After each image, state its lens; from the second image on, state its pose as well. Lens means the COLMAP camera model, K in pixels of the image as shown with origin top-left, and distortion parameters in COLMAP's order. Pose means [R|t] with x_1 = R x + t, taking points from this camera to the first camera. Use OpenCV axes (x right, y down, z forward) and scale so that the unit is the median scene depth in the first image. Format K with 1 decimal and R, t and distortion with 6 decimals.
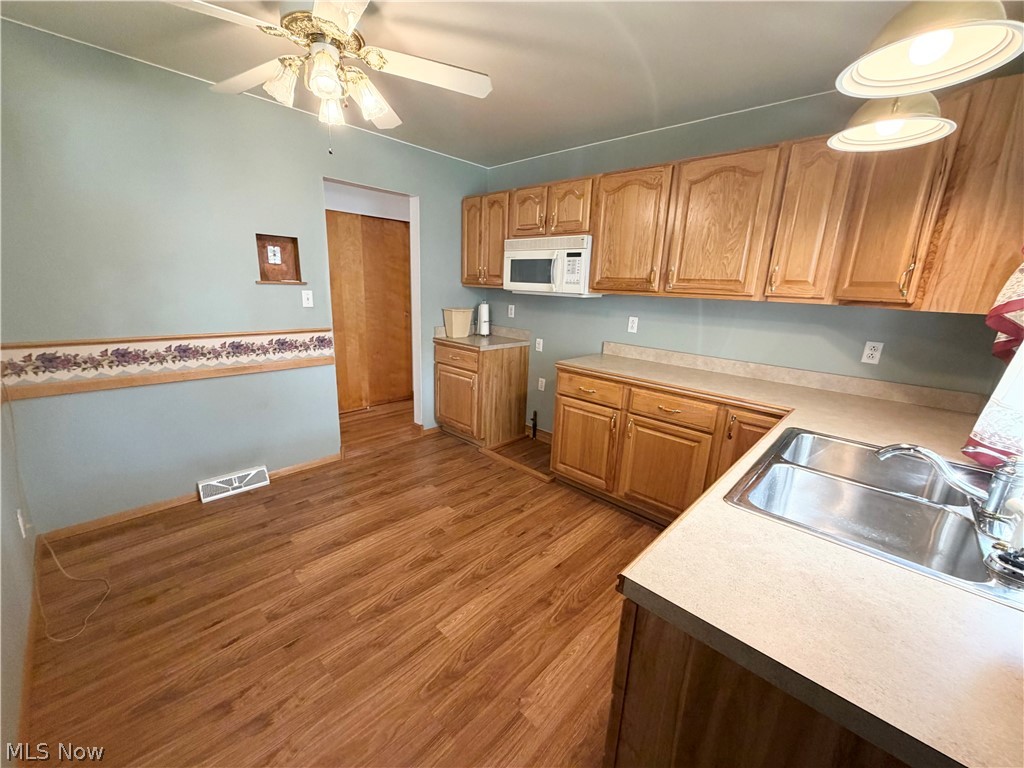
lens RADIAL K [[405.9, 0, 509.4], [0, 405.9, 385.5], [0, 0, 1]] dist [-0.002419, -0.000503]
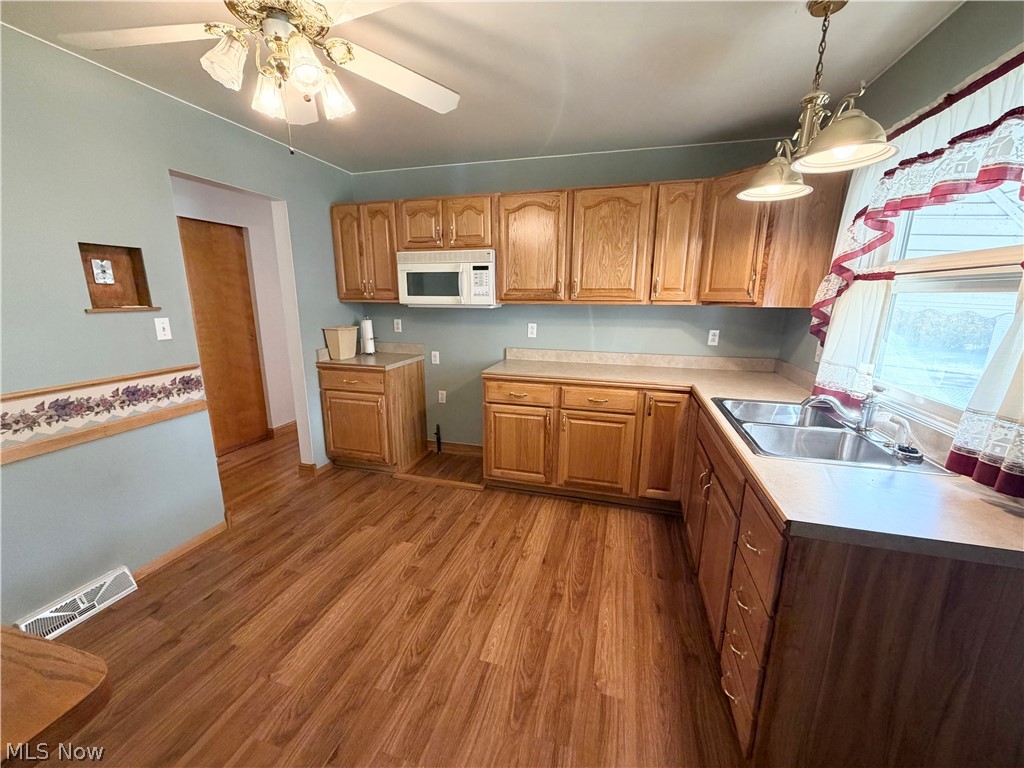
lens RADIAL K [[405.9, 0, 509.4], [0, 405.9, 385.5], [0, 0, 1]] dist [-0.002419, -0.000503]
pose [[0.885670, -0.135597, 0.444074, -0.293949], [0.142421, 0.989640, 0.018136, -0.034348], [-0.441932, 0.047183, 0.895807, 0.052881]]
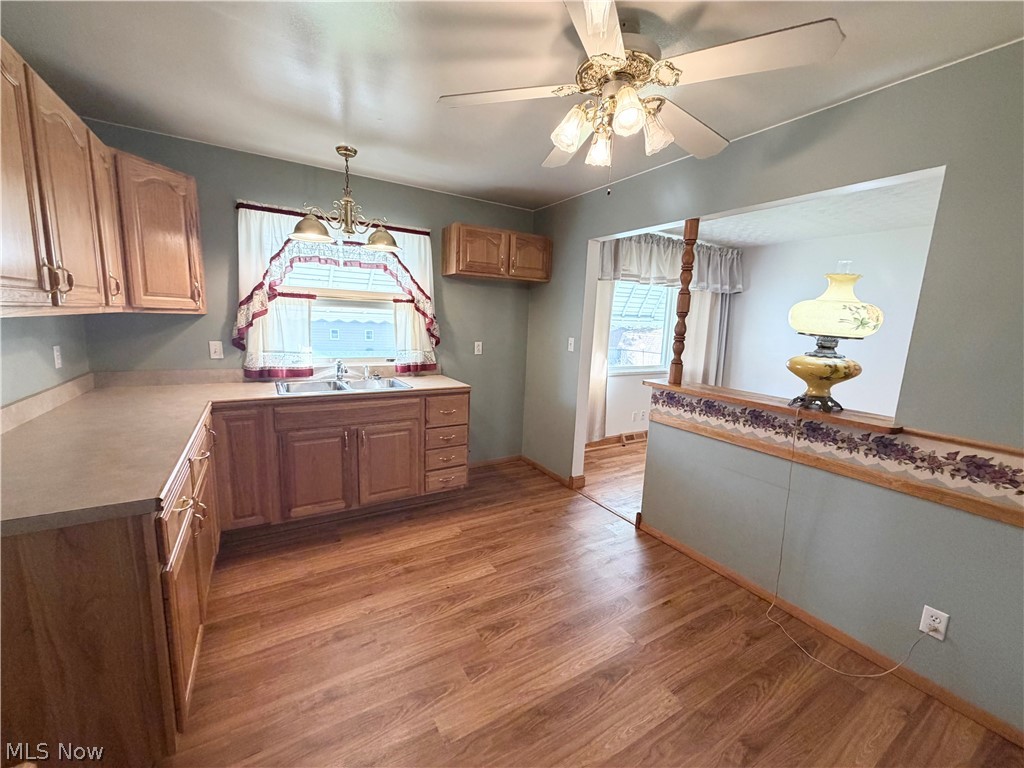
lens RADIAL K [[405.9, 0, 509.4], [0, 405.9, 385.5], [0, 0, 1]] dist [-0.002419, -0.000503]
pose [[-0.962051, -0.121190, 0.244481, -0.307136], [-0.014023, 0.916735, 0.399250, -0.331796], [-0.272509, 0.380670, -0.883645, 1.257783]]
